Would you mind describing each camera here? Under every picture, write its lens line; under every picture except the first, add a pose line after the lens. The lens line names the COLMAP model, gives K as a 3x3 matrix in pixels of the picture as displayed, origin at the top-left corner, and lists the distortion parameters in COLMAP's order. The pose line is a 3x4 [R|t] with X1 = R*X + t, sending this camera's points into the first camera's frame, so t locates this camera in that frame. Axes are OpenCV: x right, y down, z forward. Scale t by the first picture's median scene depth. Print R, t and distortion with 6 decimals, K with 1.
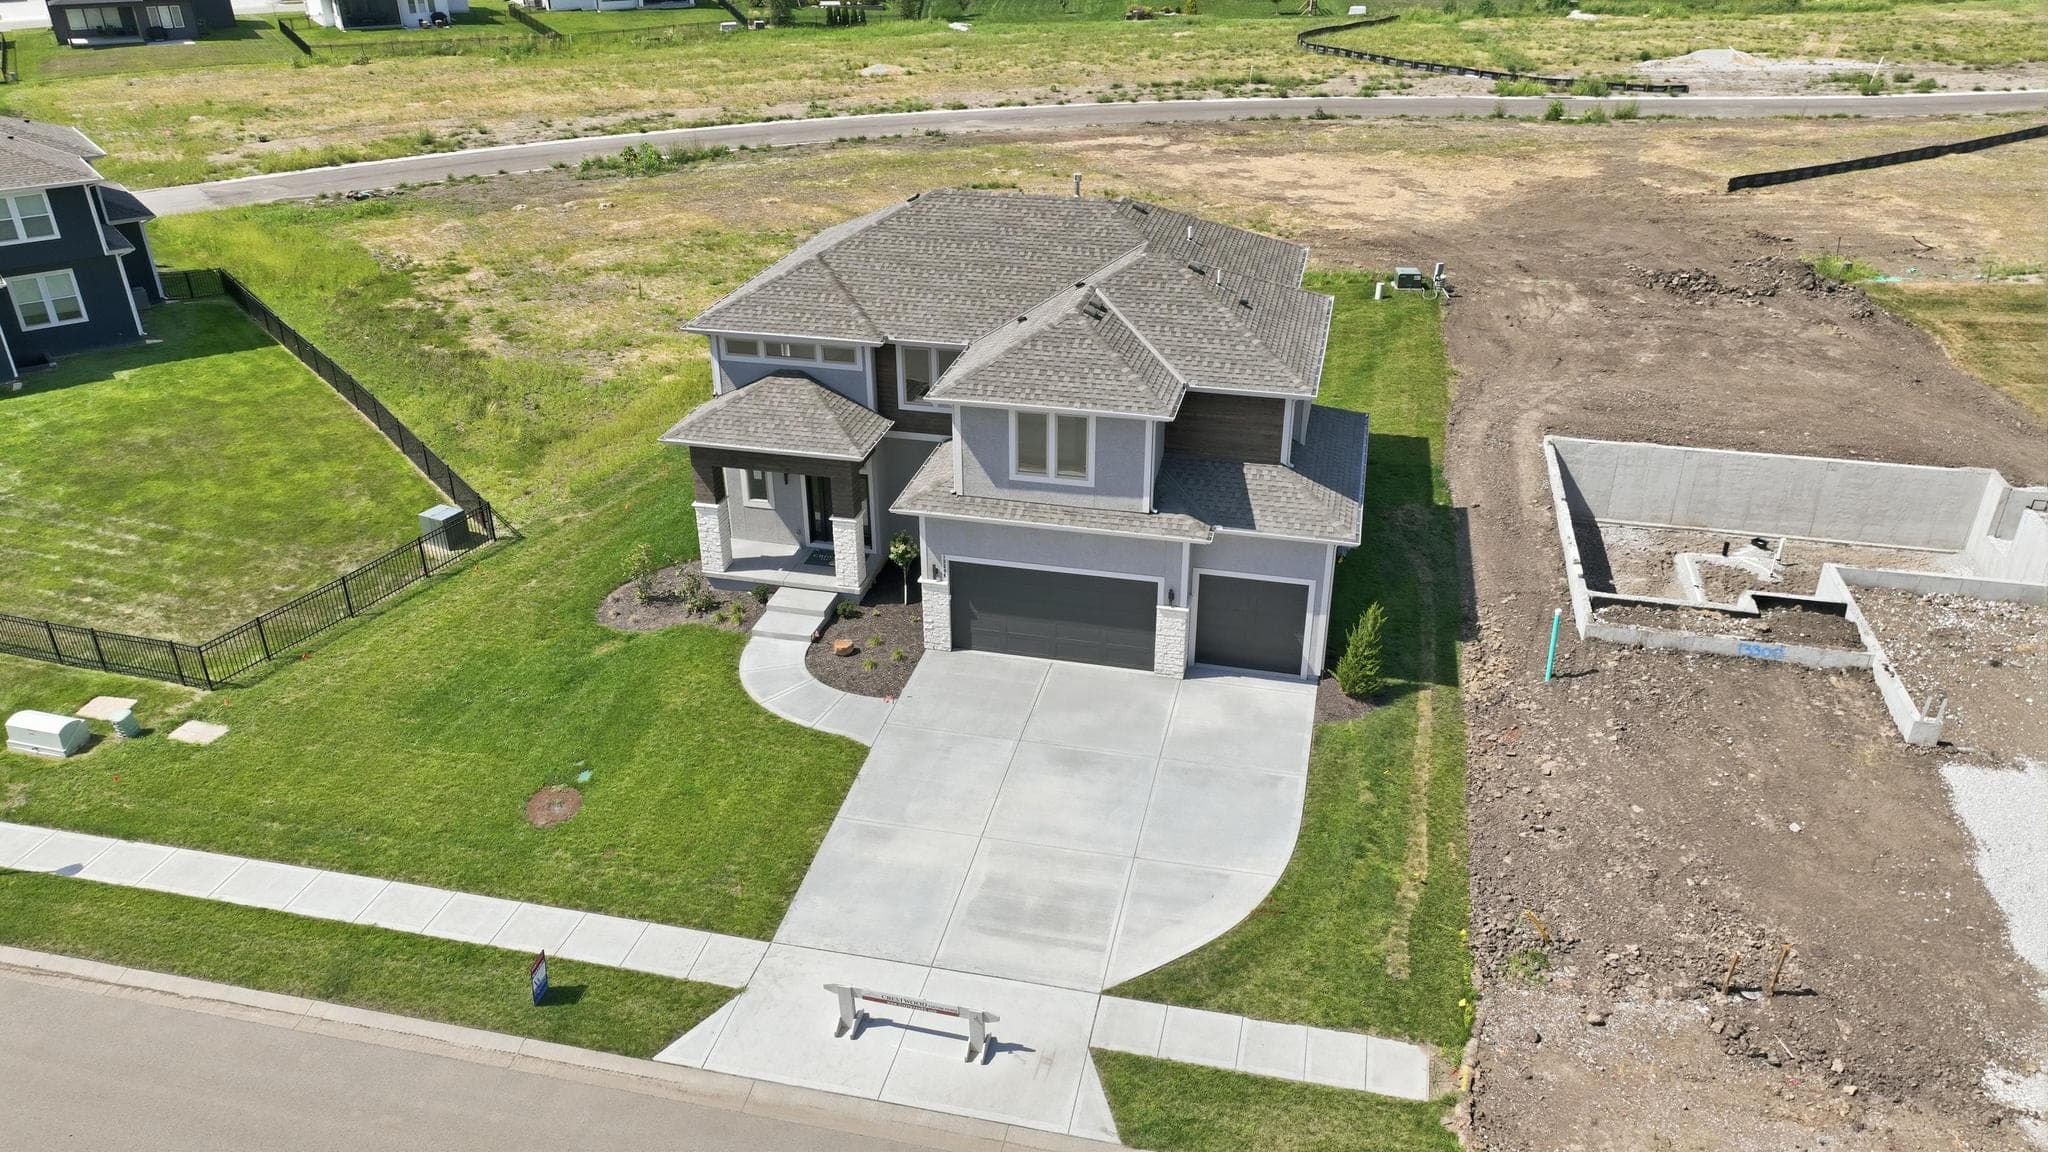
lens RADIAL K [[1417.7, 0, 1025.9], [0, 1417.7, 568.2], [0, 0, 1]] dist [-0.001675, 0.020476]
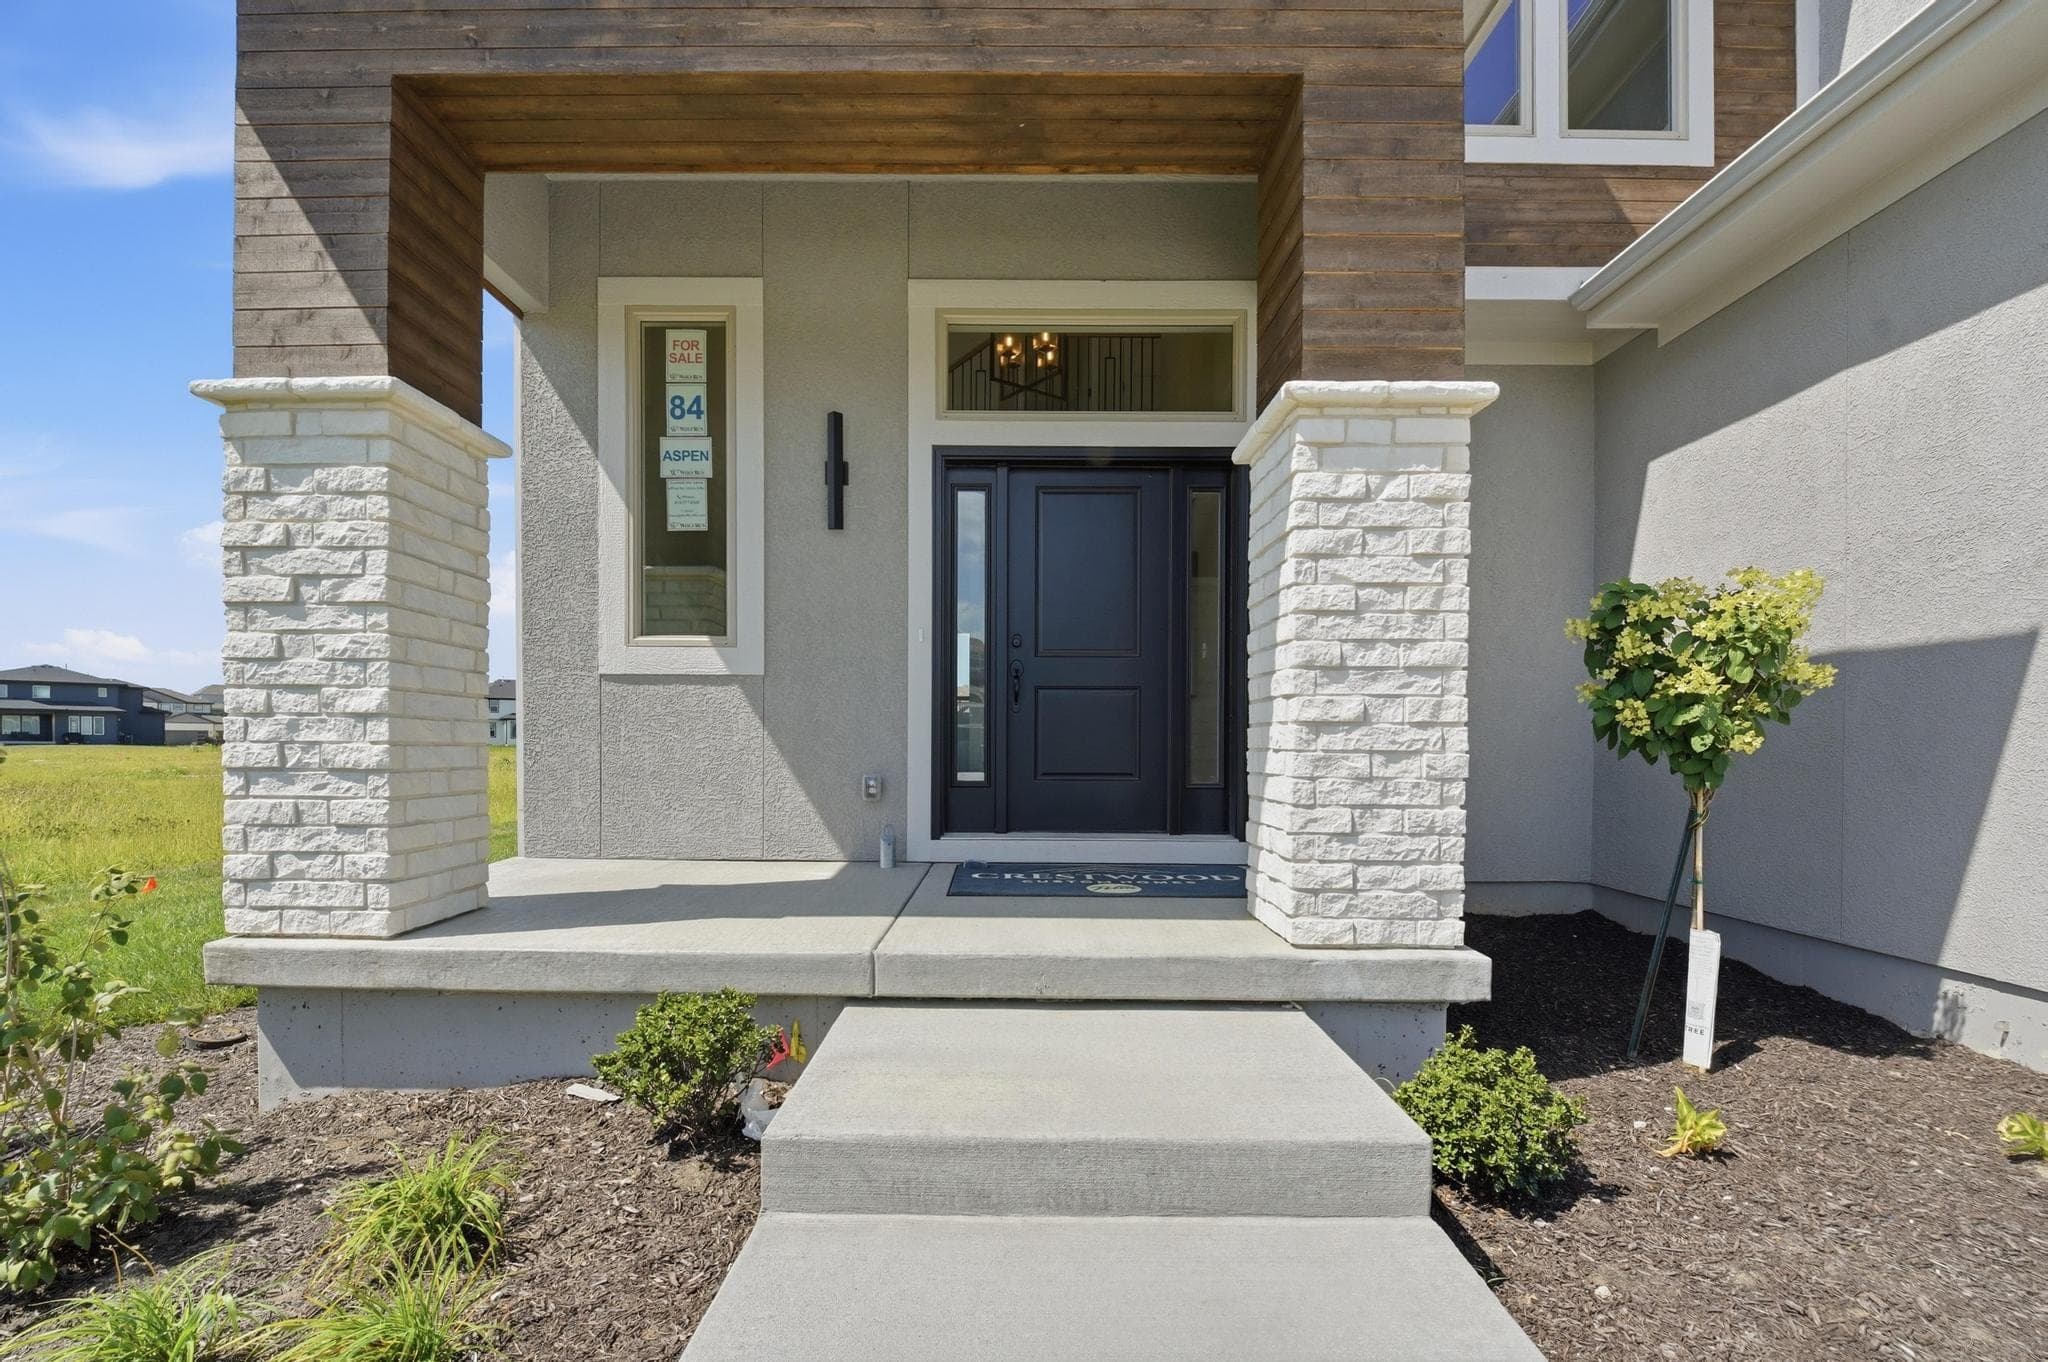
lens RADIAL K [[869.5, 0, 1023.7], [0, 869.5, 763.1], [0, 0, 1]] dist [-0.007306, -0.004425]
pose [[0.969204, 0.003726, 0.246230, -0.189661], [0.104449, 0.899272, -0.424736, 0.030983], [-0.223011, 0.437375, 0.871189, 0.982934]]
